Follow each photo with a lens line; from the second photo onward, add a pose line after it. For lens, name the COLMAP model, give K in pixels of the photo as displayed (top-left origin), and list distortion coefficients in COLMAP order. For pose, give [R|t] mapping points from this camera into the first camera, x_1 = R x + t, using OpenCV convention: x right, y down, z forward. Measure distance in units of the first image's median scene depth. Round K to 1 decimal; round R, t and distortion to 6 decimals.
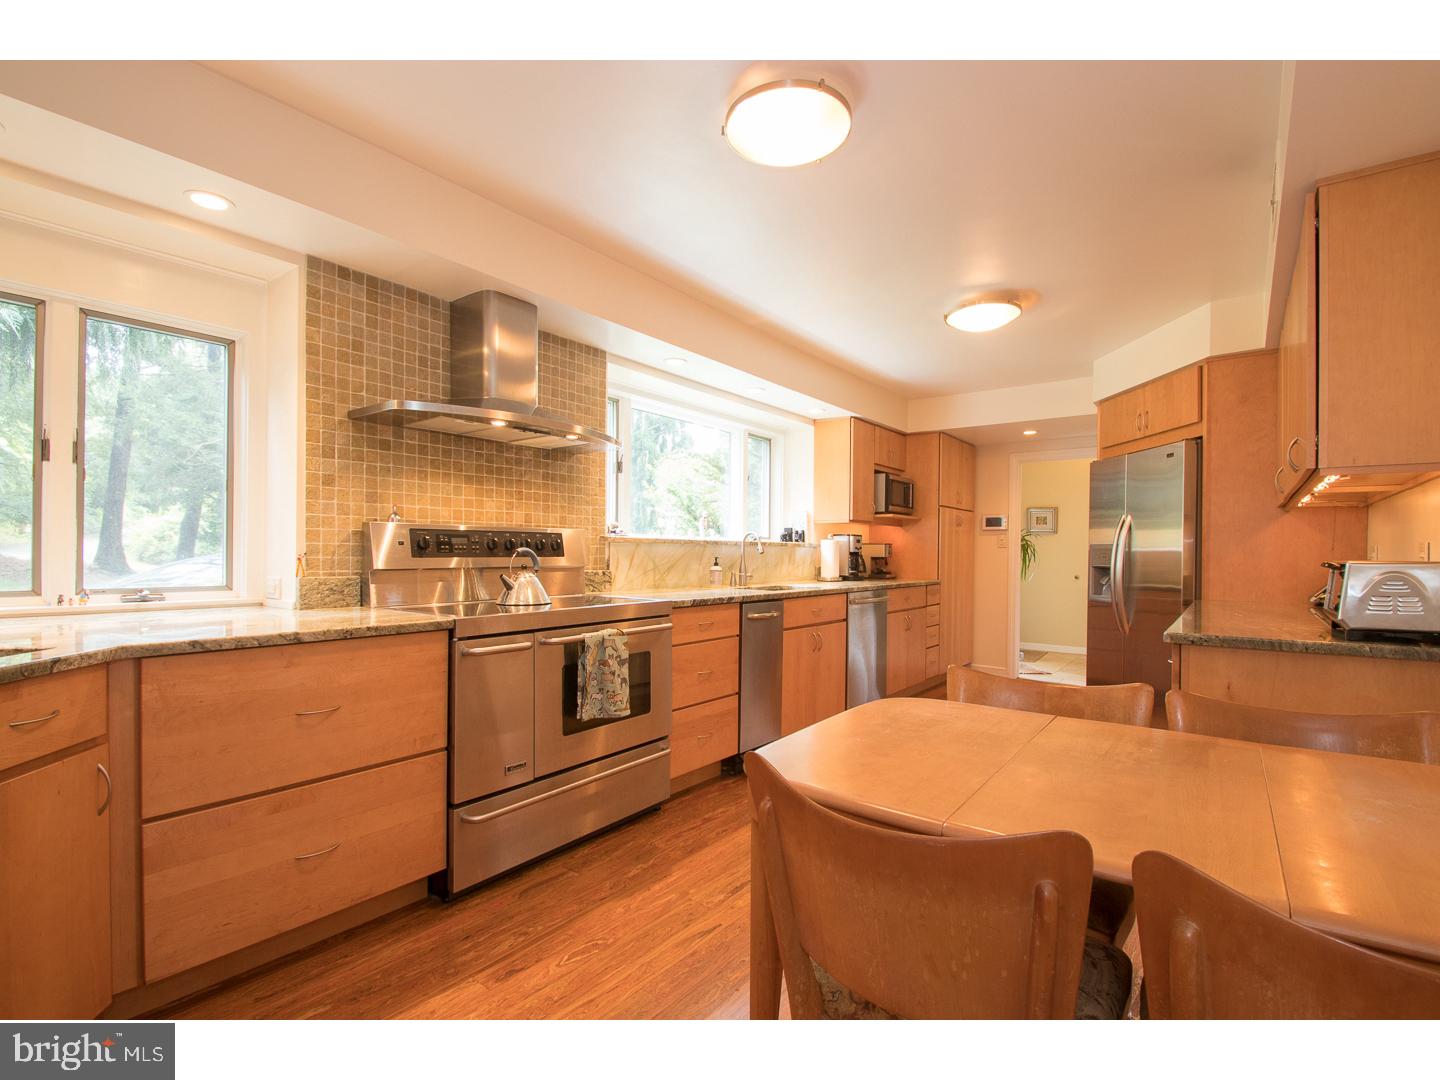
lens RADIAL K [[668.8, 0, 710.8], [0, 668.8, 548.9], [0, 0, 1]] dist [-0.008041, -0.002780]
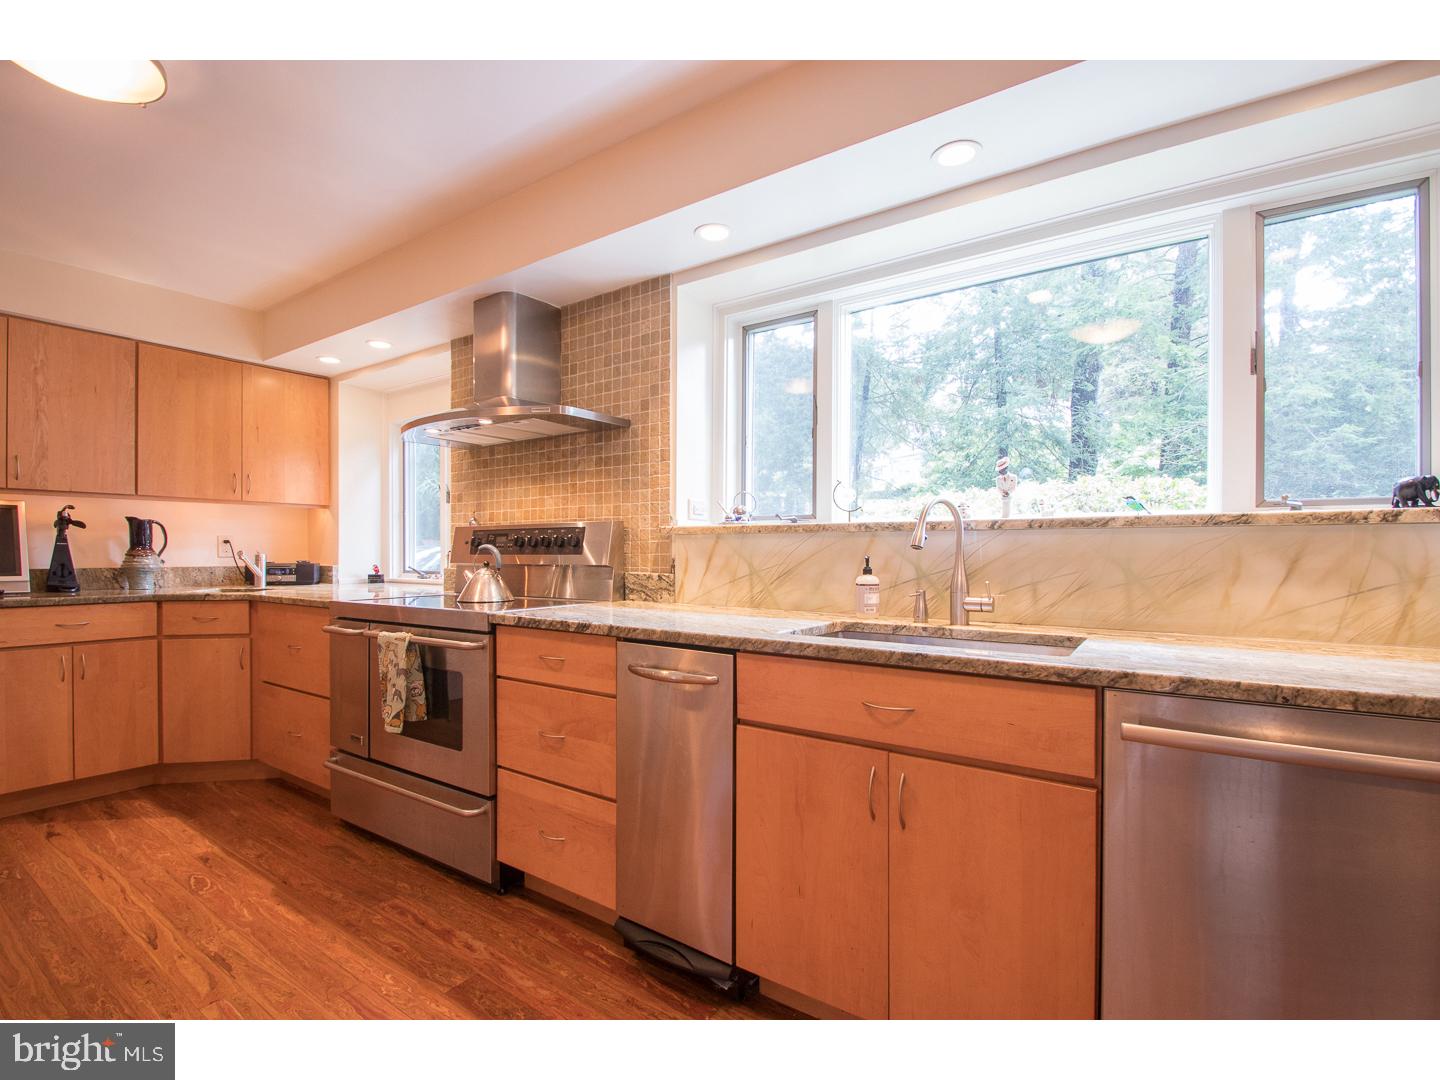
lens RADIAL K [[668.8, 0, 714.0], [0, 668.8, 548.1], [0, 0, 1]] dist [-0.008041, -0.002780]
pose [[0.055432, -0.013117, -0.998376, 0.631776], [0.004793, 0.999906, -0.012871, 0.015132], [0.998451, -0.004072, 0.055490, 1.114095]]
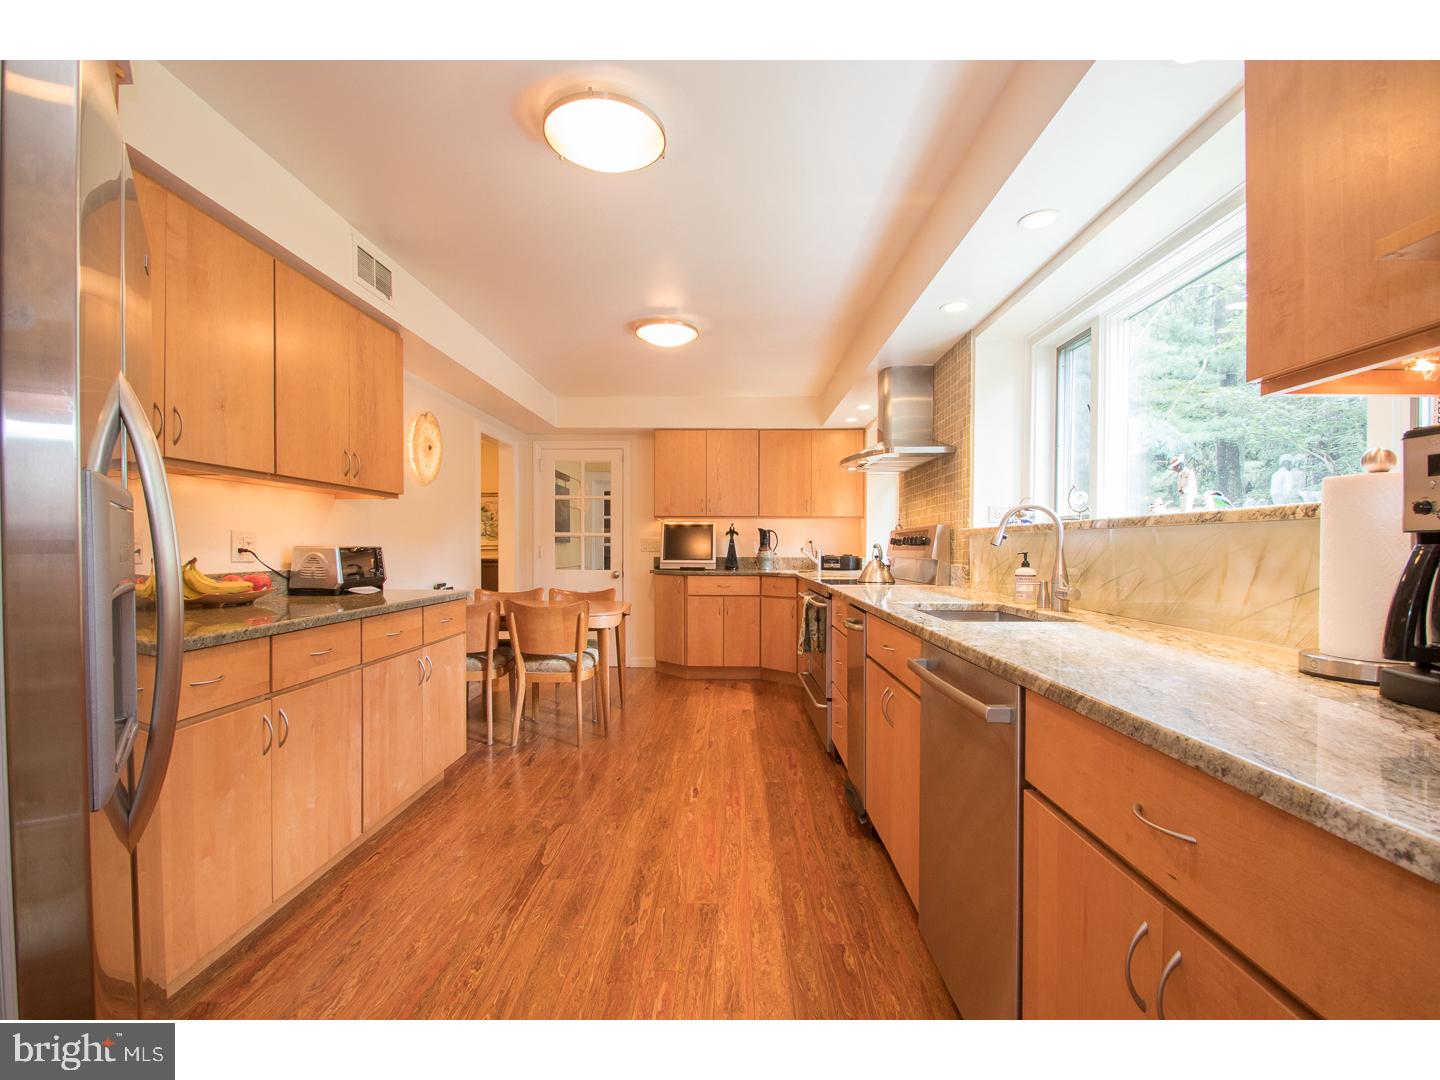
lens RADIAL K [[668.8, 0, 718.9], [0, 668.8, 549.8], [0, 0, 1]] dist [-0.008041, -0.002780]
pose [[-0.800288, -0.010149, -0.599530, 0.748289], [-0.008126, 0.999948, -0.006080, 0.019880], [0.599560, 0.000006, -0.800329, 1.696288]]
